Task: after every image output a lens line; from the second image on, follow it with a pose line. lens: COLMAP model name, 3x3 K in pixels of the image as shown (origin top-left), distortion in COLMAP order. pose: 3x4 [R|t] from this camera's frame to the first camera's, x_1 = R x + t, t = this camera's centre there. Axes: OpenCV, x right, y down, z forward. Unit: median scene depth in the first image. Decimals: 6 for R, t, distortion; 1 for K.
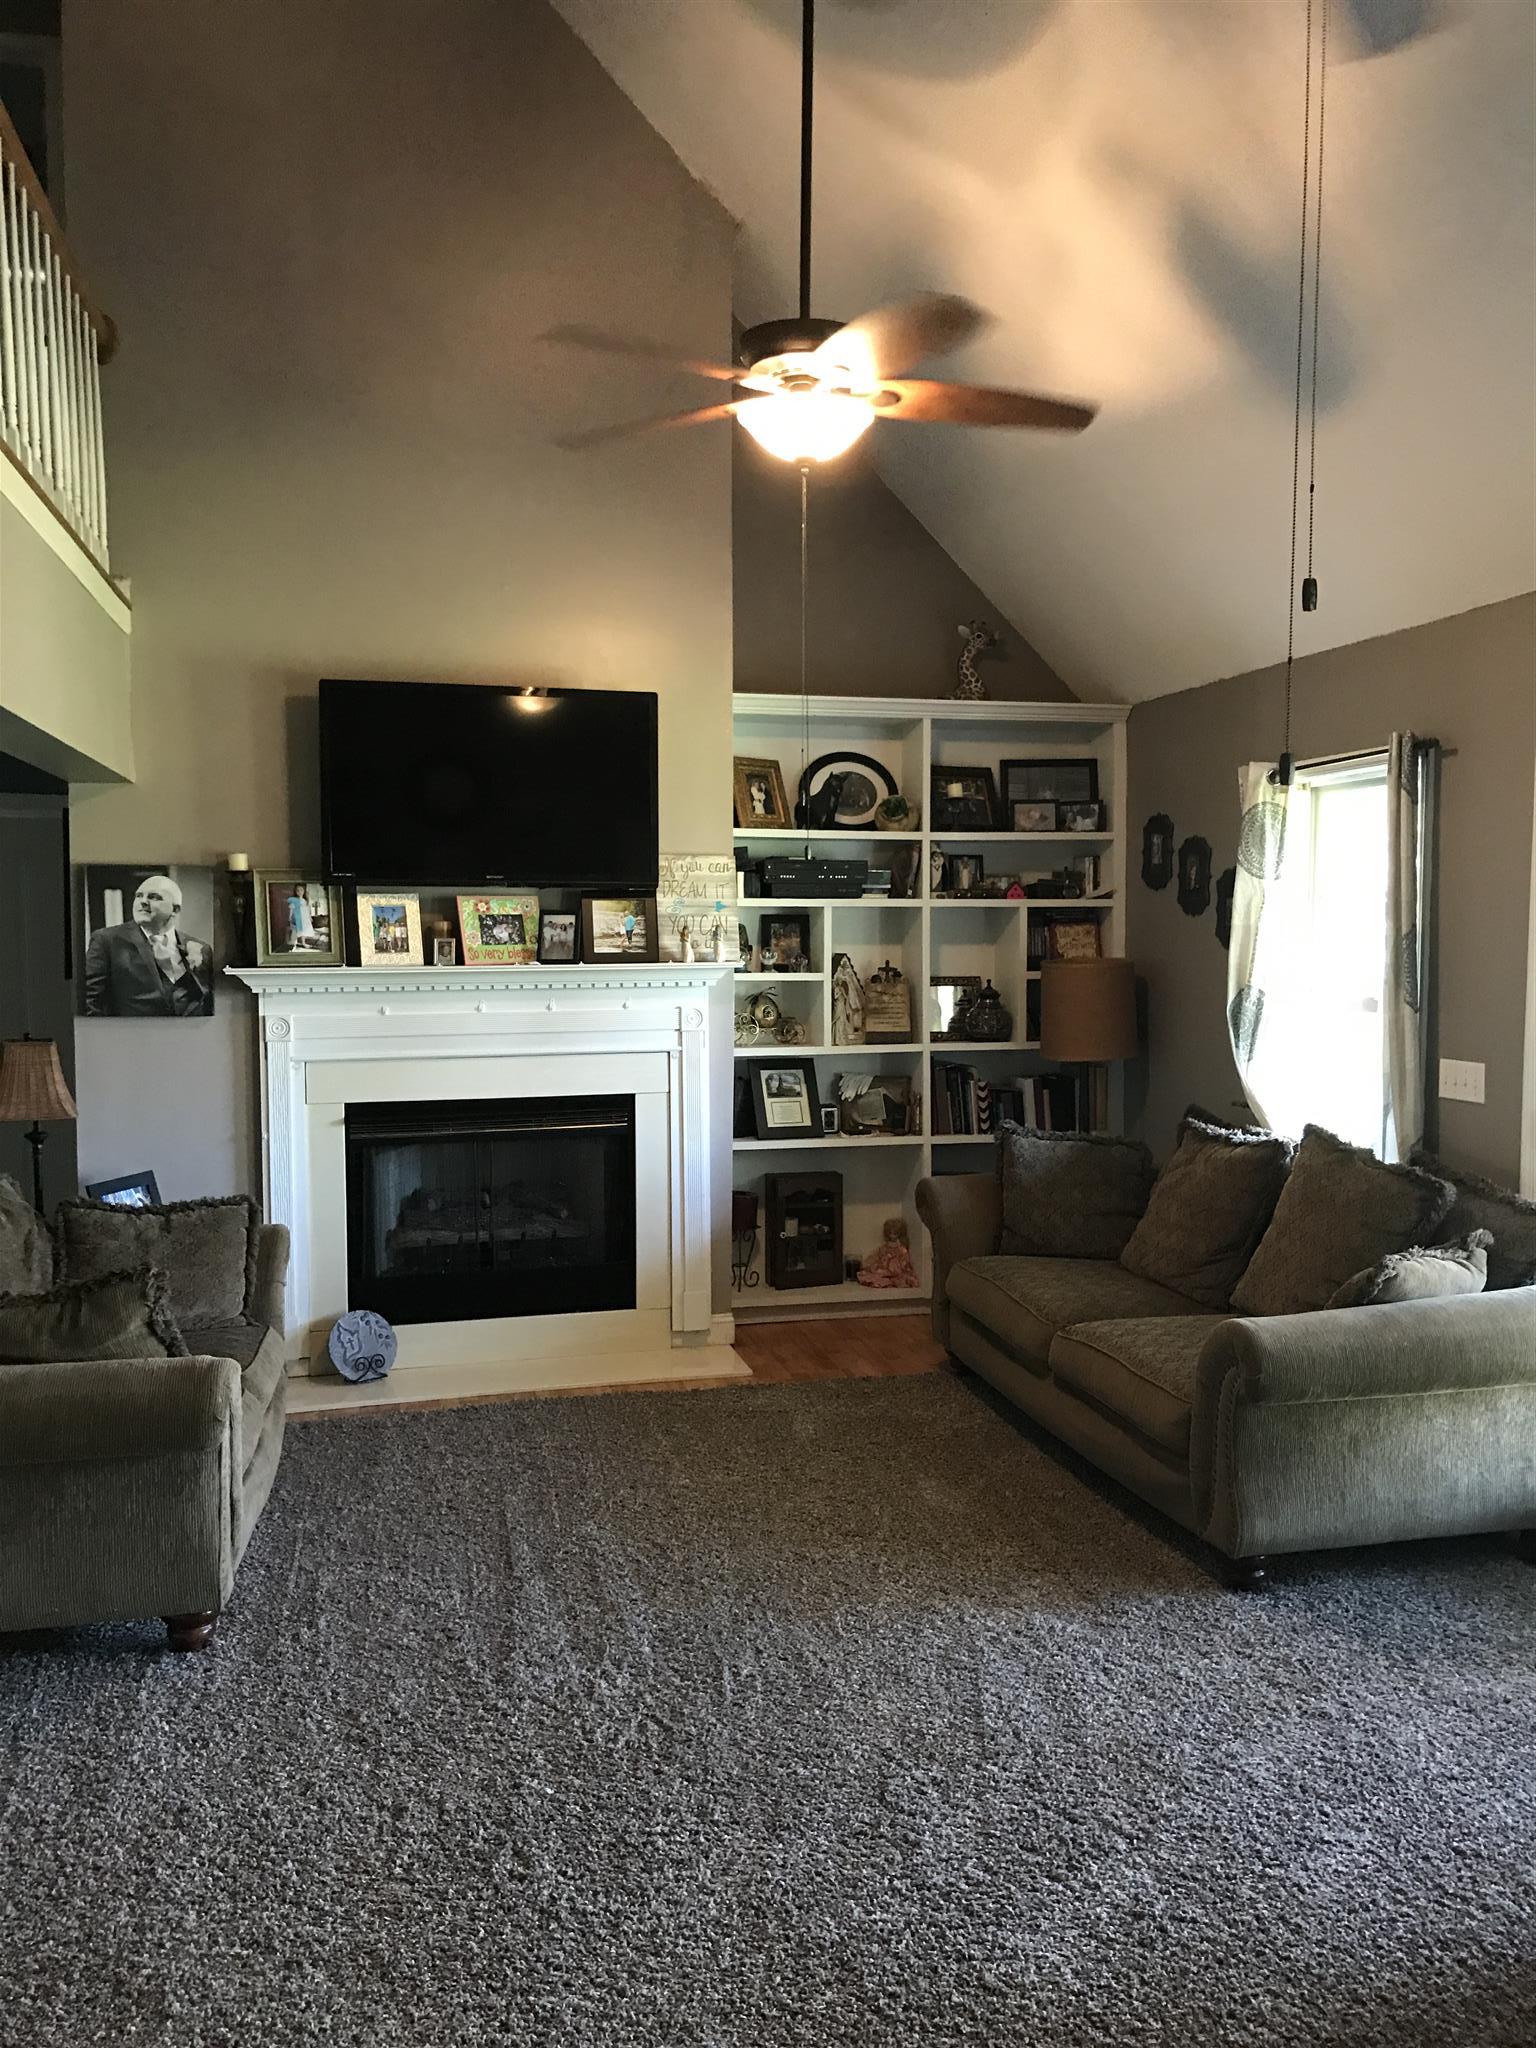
lens RADIAL K [[1651.8, 0, 796.1], [0, 1651.8, 1028.6], [0, 0, 1]] dist [0.039099, -0.036923]
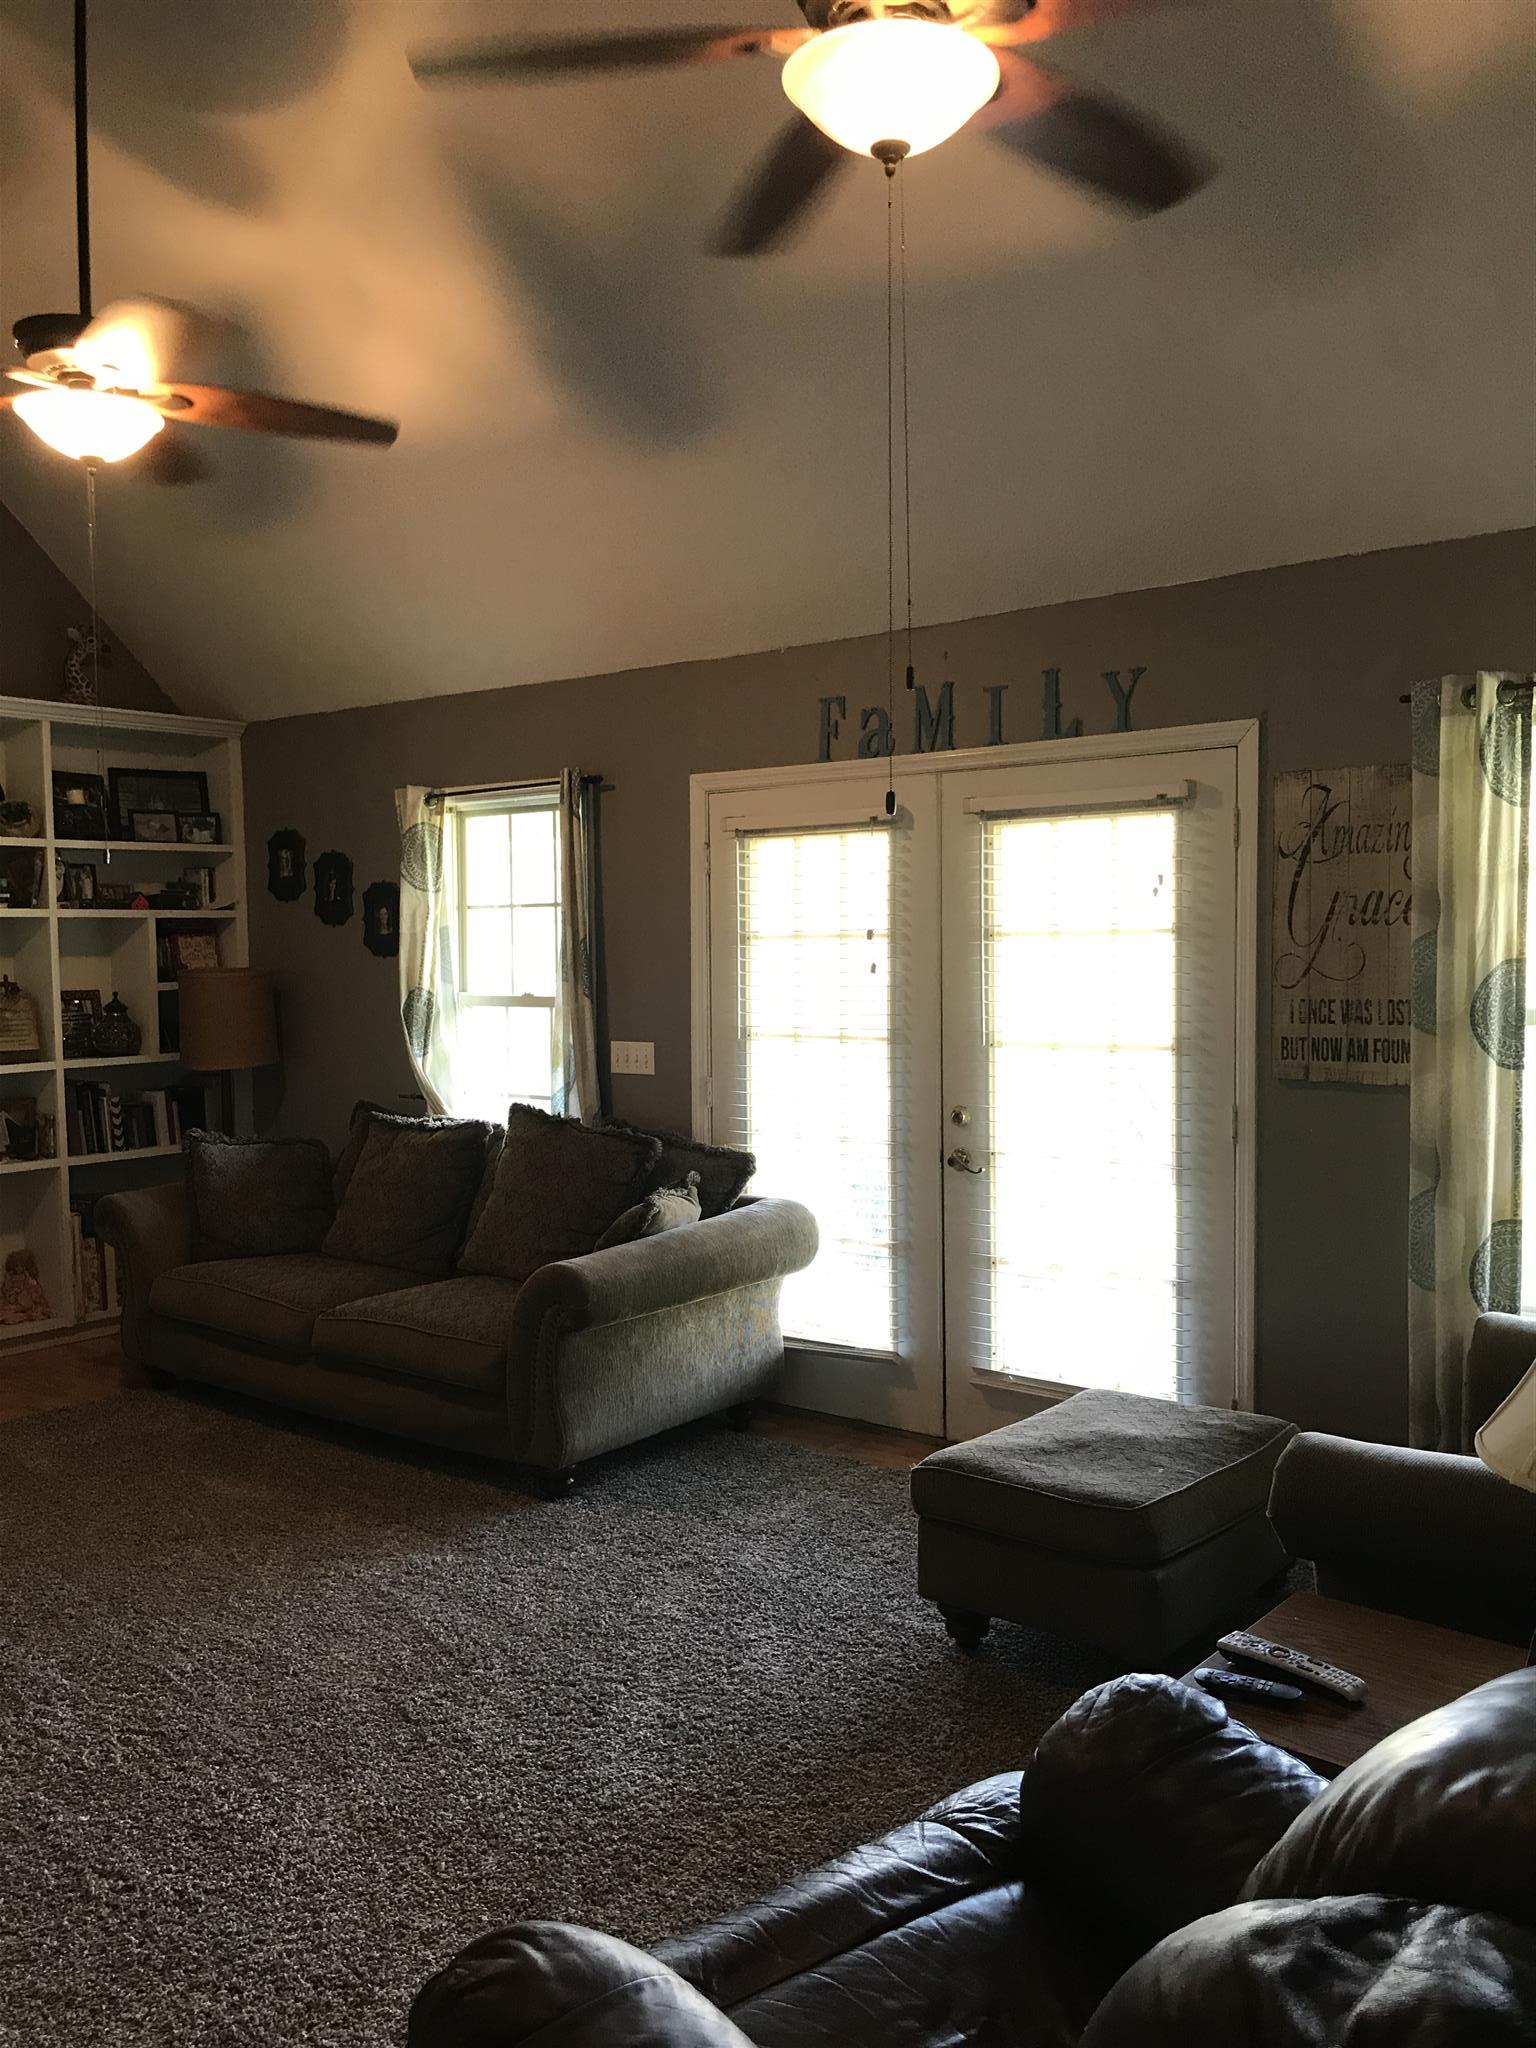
lens RADIAL K [[1651.8, 0, 757.2], [0, 1651.8, 1019.0], [0, 0, 1]] dist [0.039099, -0.036923]
pose [[0.792965, -0.038029, 0.608079, -0.214946], [0.049820, 0.998755, -0.002507, 0.008943], [-0.607227, 0.032282, 0.793872, -0.011298]]
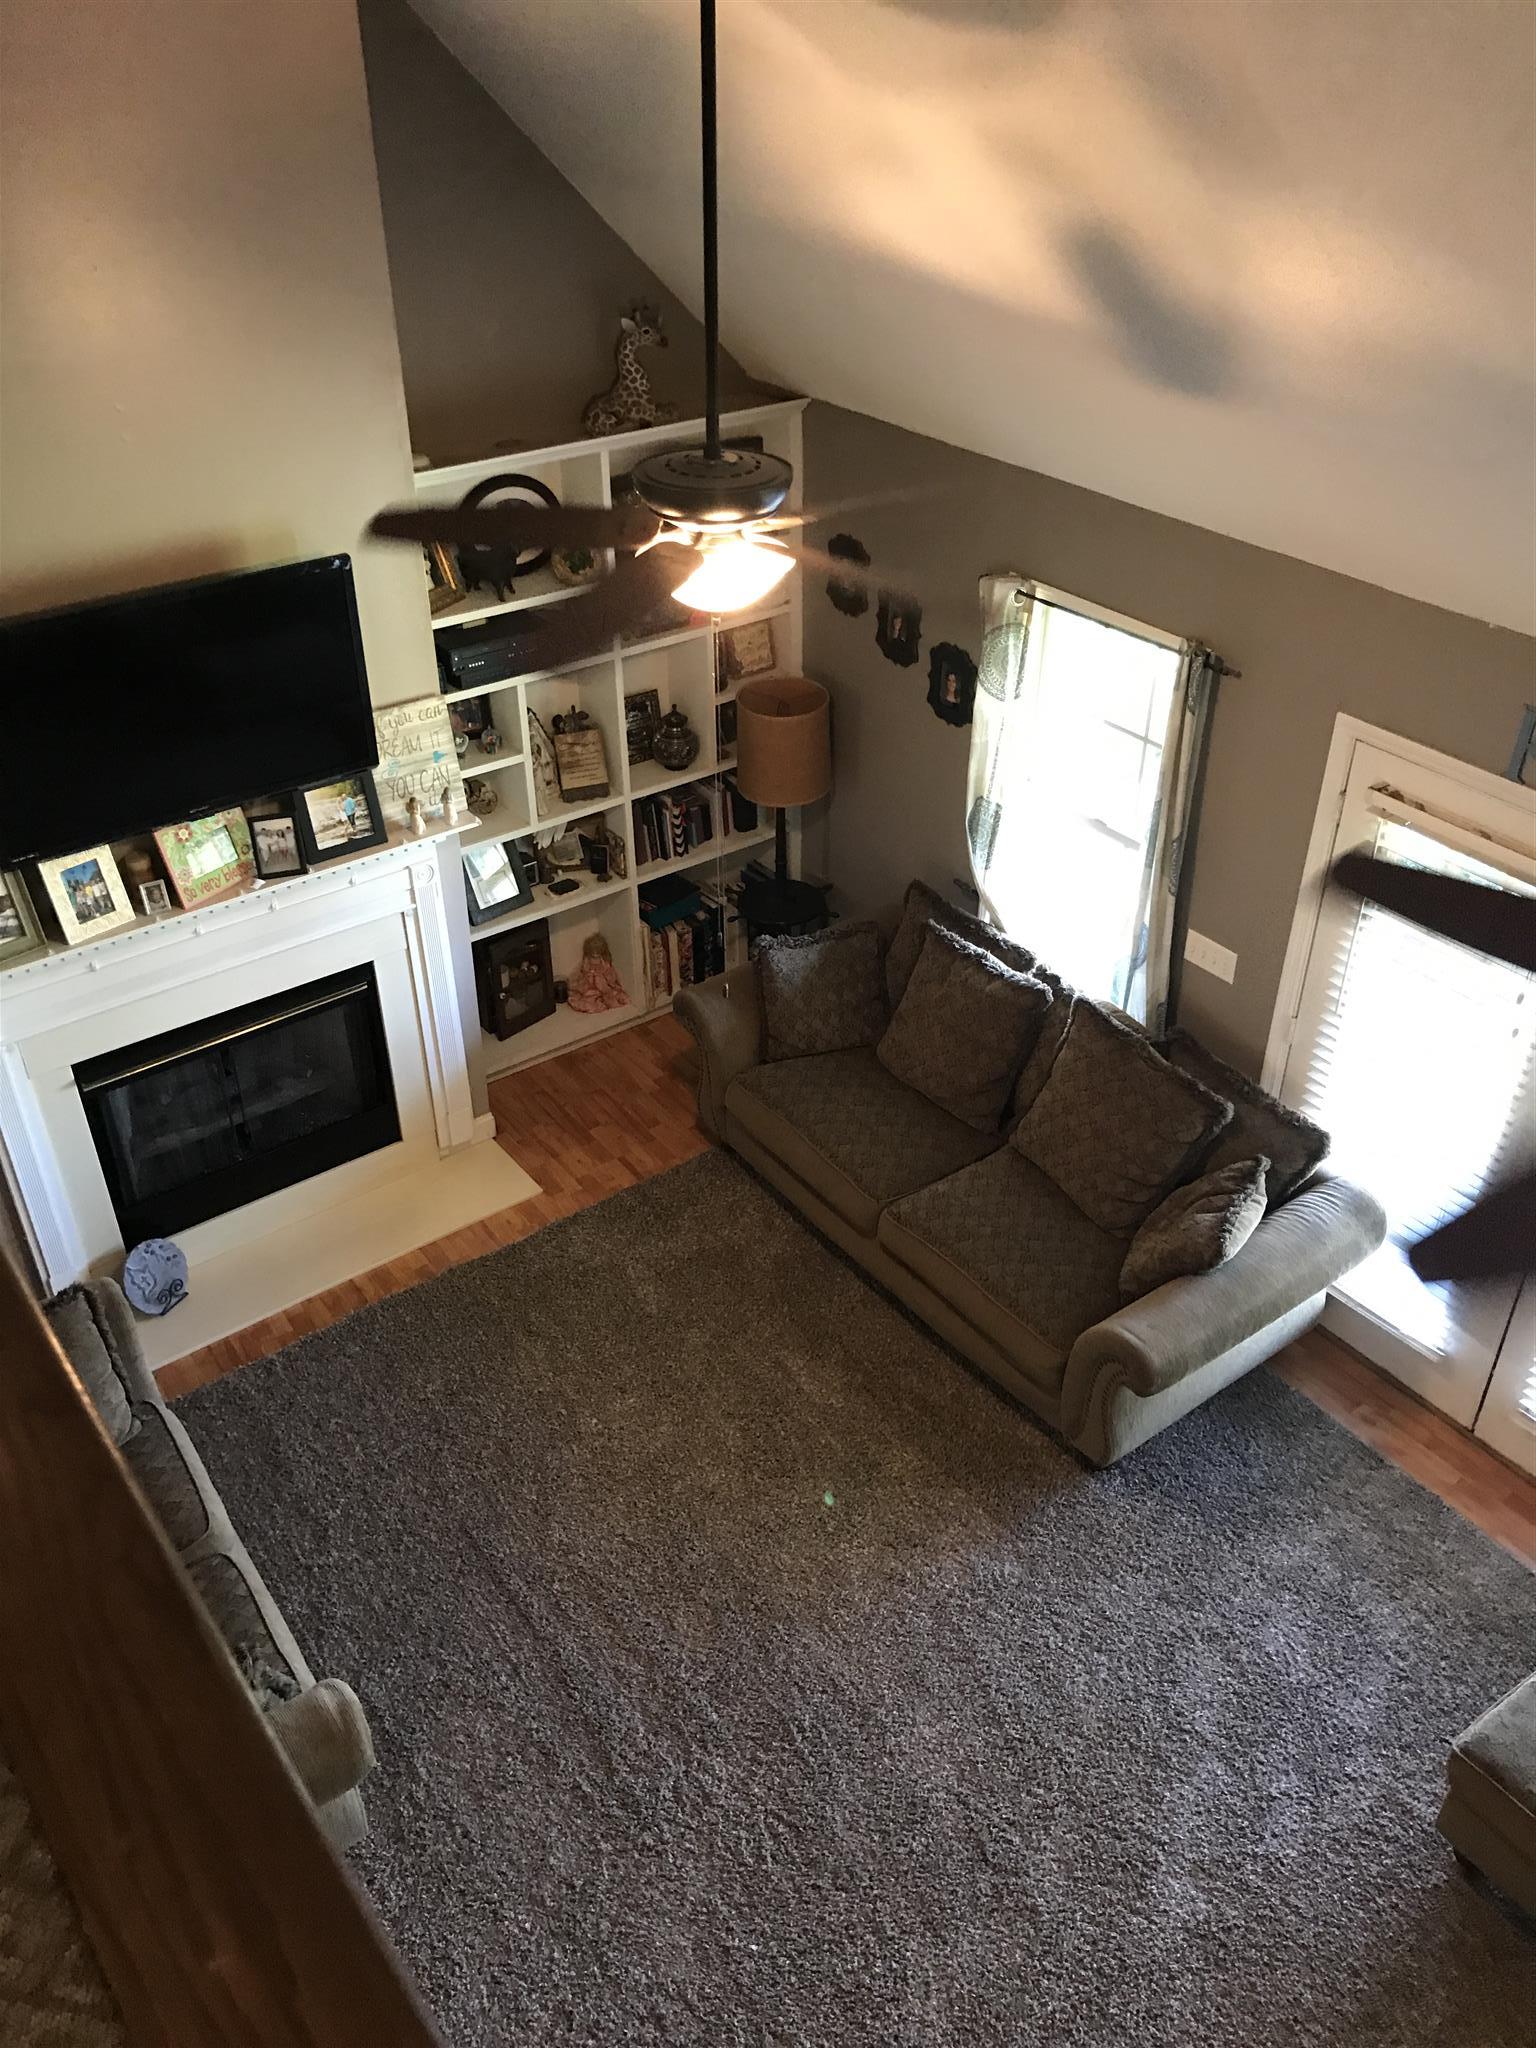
lens RADIAL K [[1651.8, 0, 782.6], [0, 1651.8, 1012.8], [0, 0, 1]] dist [0.039099, -0.036923]
pose [[0.923068, -0.214871, 0.319025, -0.202209], [0.024092, 0.860087, 0.509579, -0.434581], [-0.383883, -0.462690, 0.799095, 0.153131]]
